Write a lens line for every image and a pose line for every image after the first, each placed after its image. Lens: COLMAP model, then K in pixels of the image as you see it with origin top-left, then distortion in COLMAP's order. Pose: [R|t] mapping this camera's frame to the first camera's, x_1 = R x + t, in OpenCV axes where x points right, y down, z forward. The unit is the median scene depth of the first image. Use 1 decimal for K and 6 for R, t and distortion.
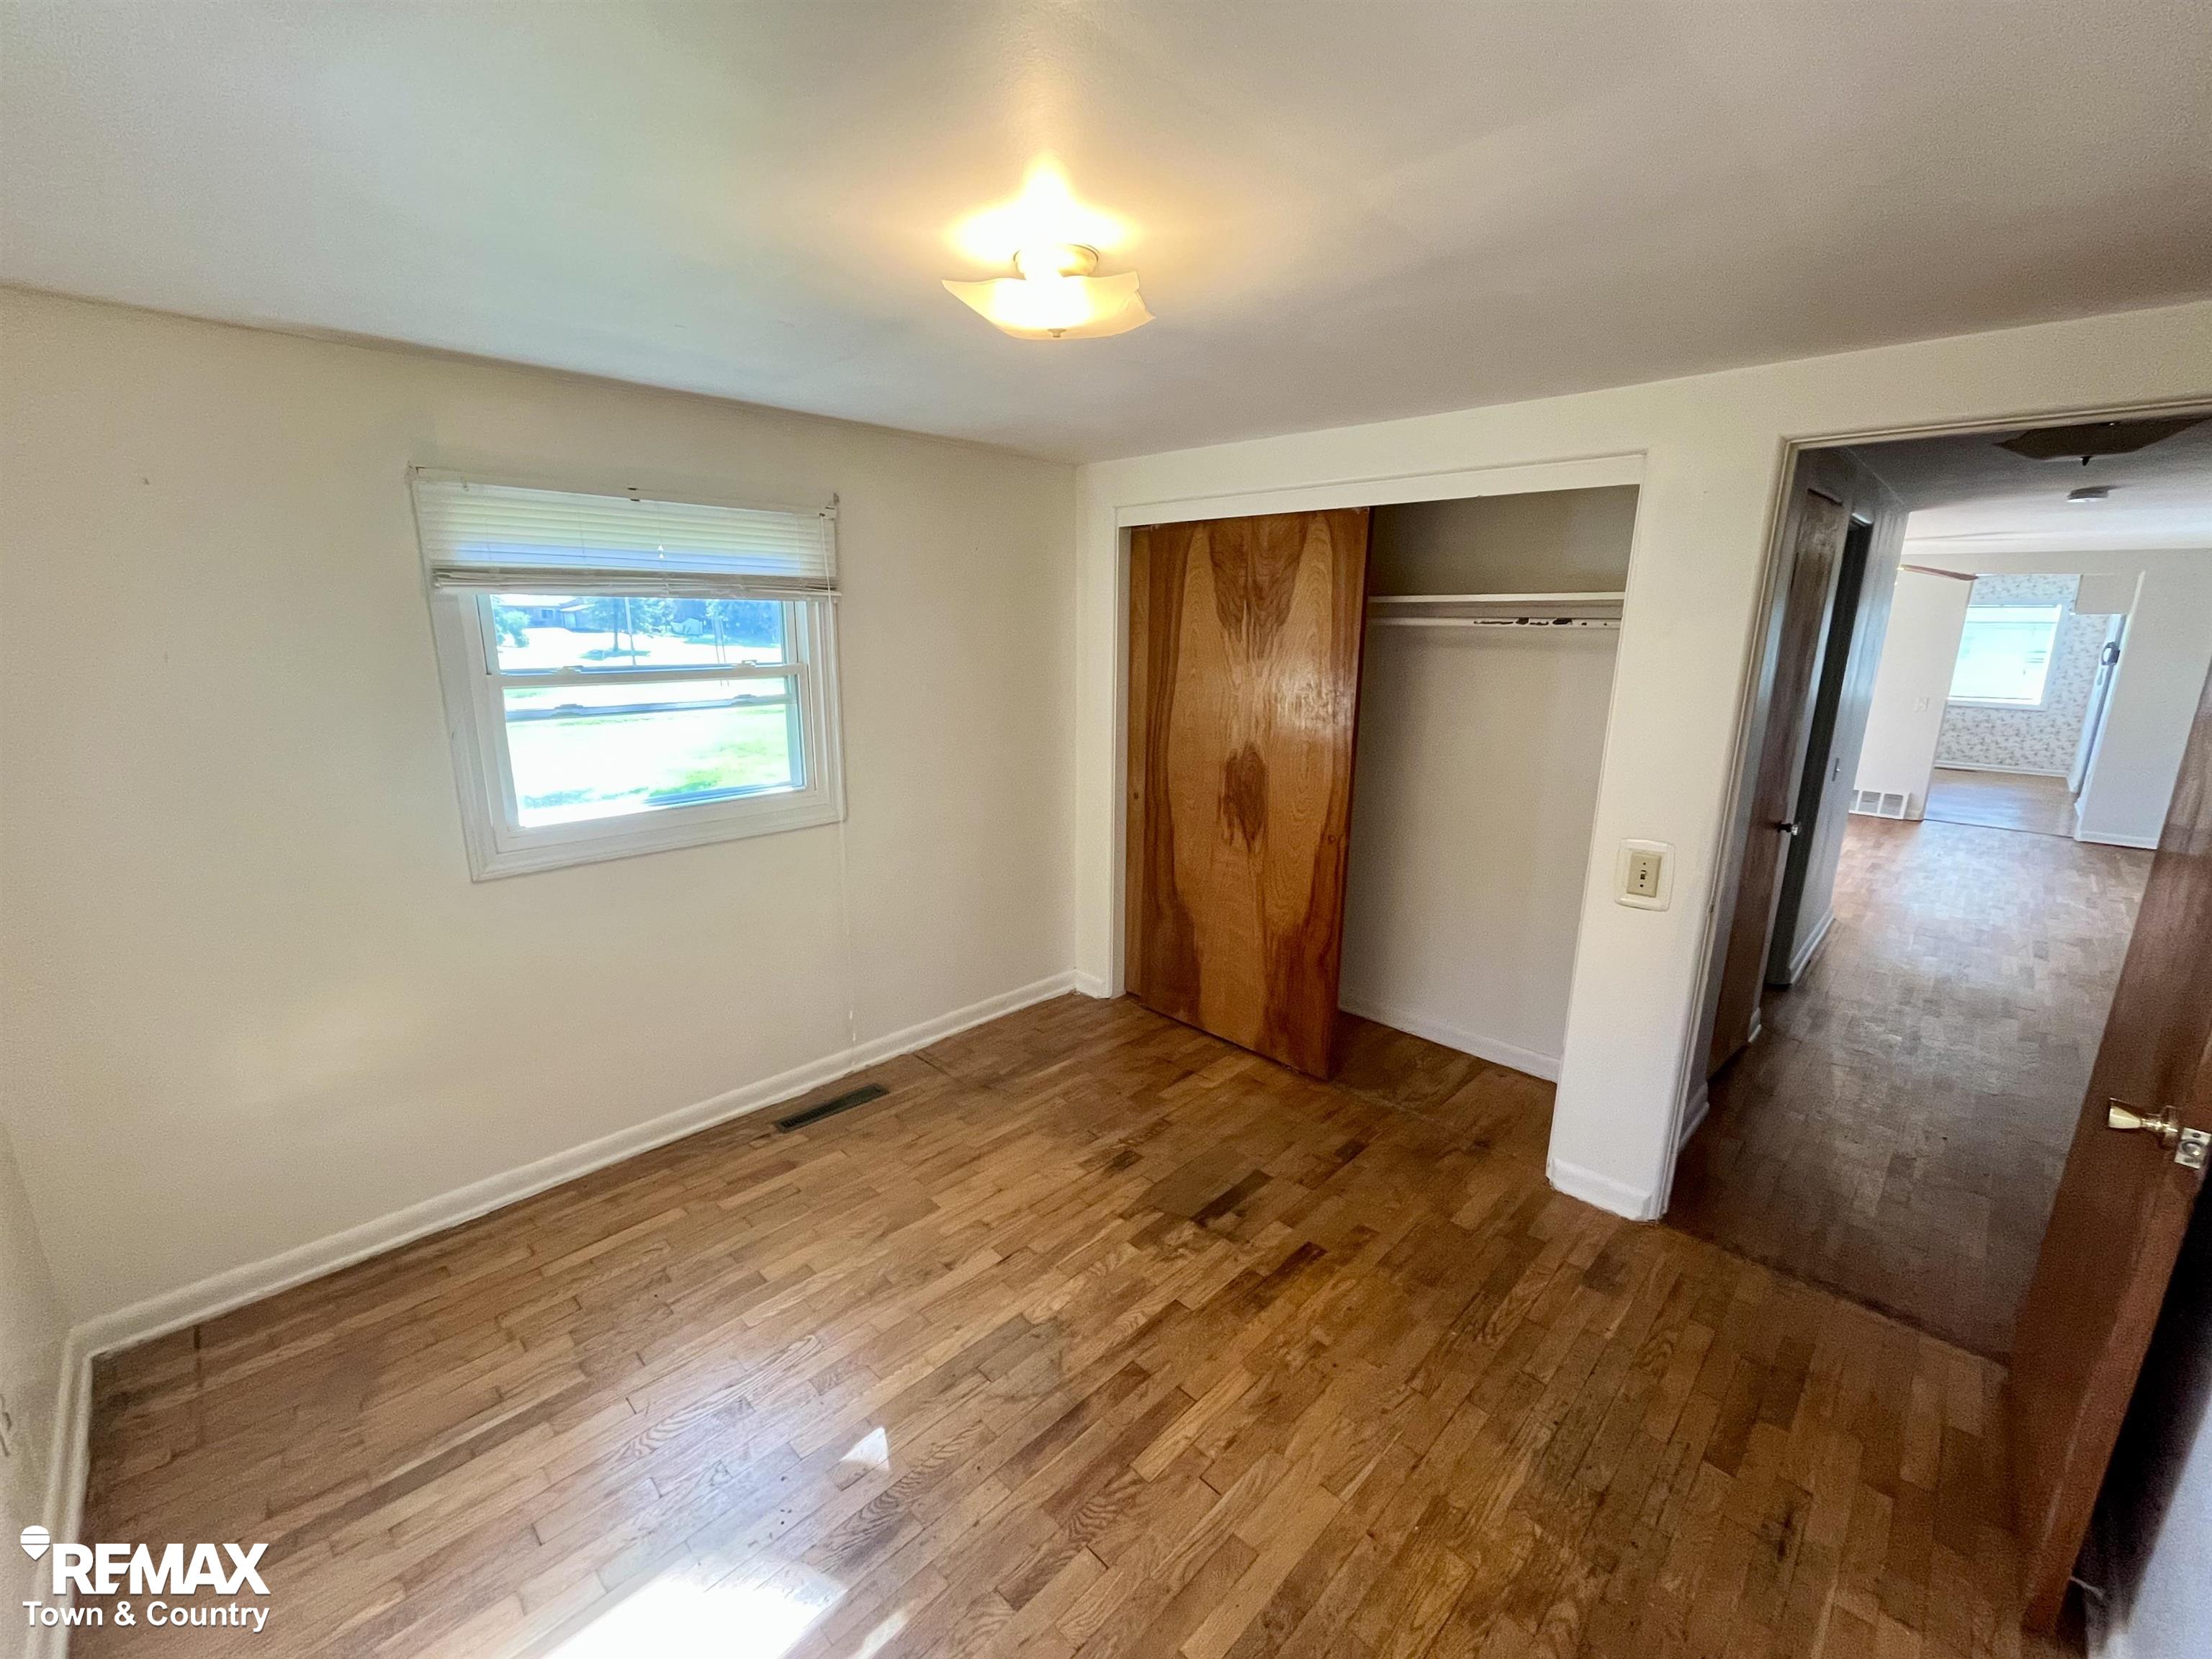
lens RADIAL K [[906.7, 0, 1103.2], [0, 906.7, 827.0], [0, 0, 1]] dist [-0.002974, 0.000178]
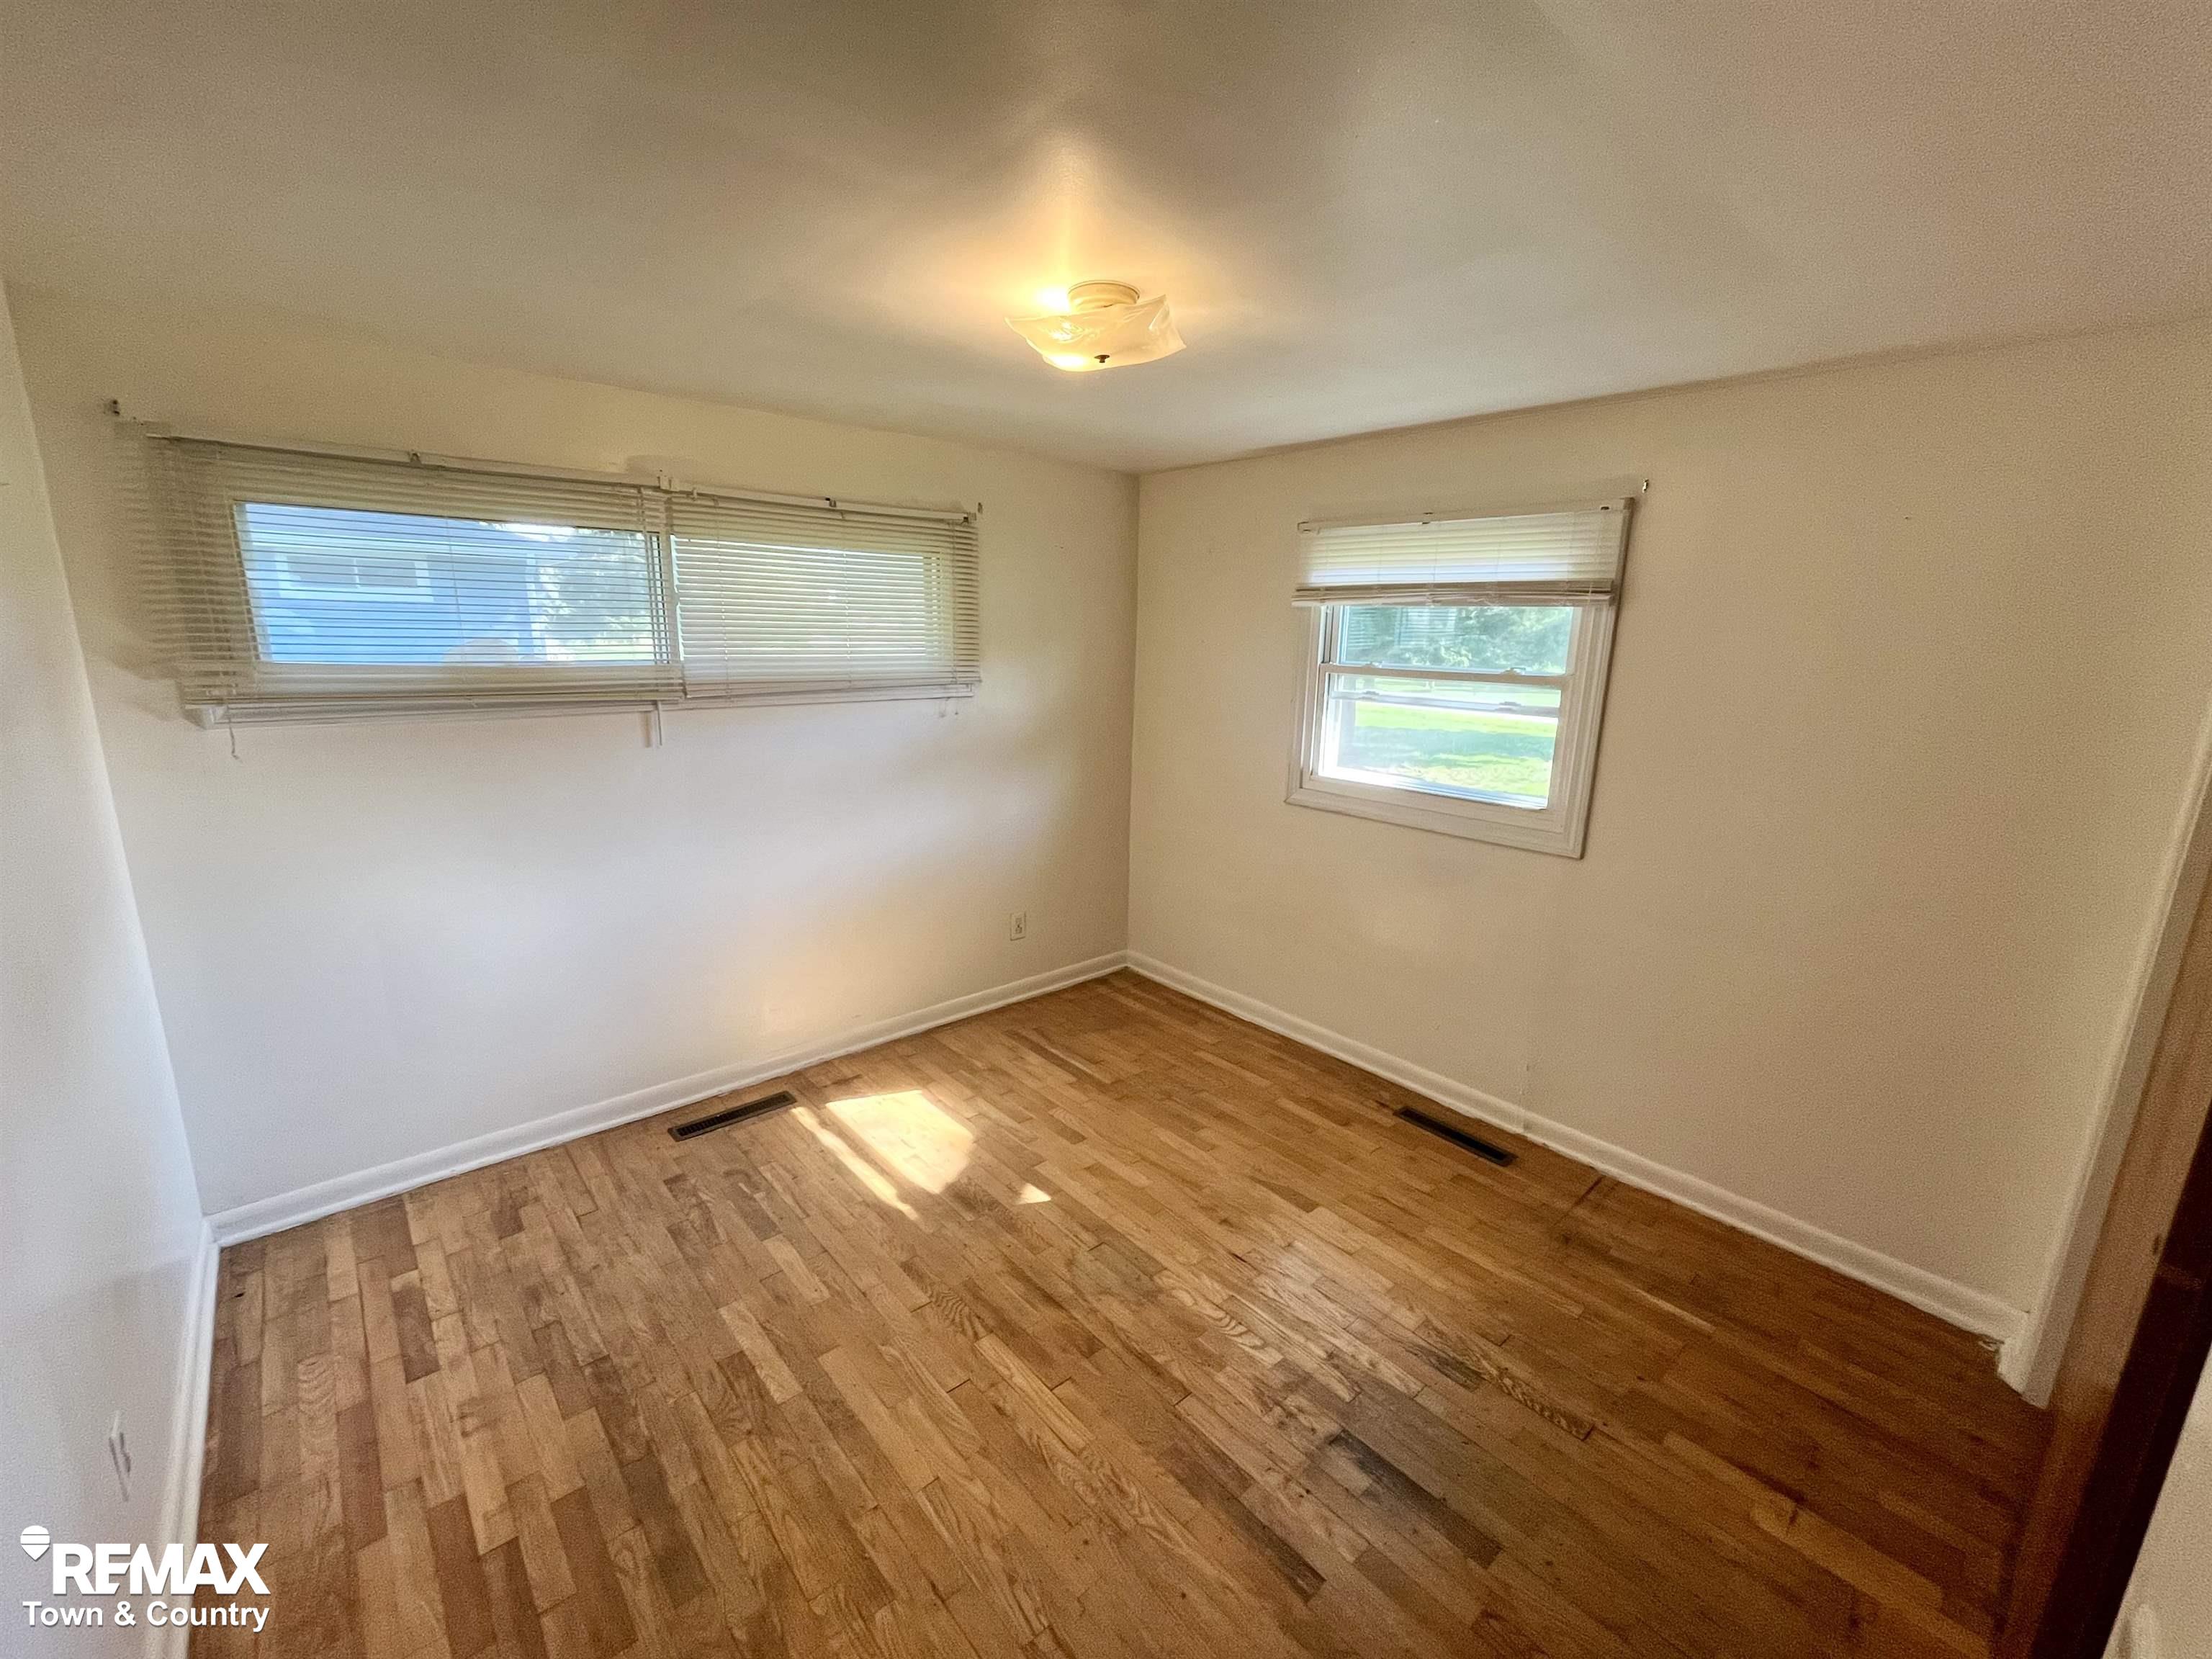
lens RADIAL K [[906.7, 0, 1103.7], [0, 906.7, 831.0], [0, 0, 1]] dist [-0.002974, 0.000178]
pose [[-0.059789, 0.211525, -0.975542, 0.806166], [-0.249194, 0.943185, 0.219782, -0.152901], [0.966606, 0.256239, -0.003681, 0.773277]]
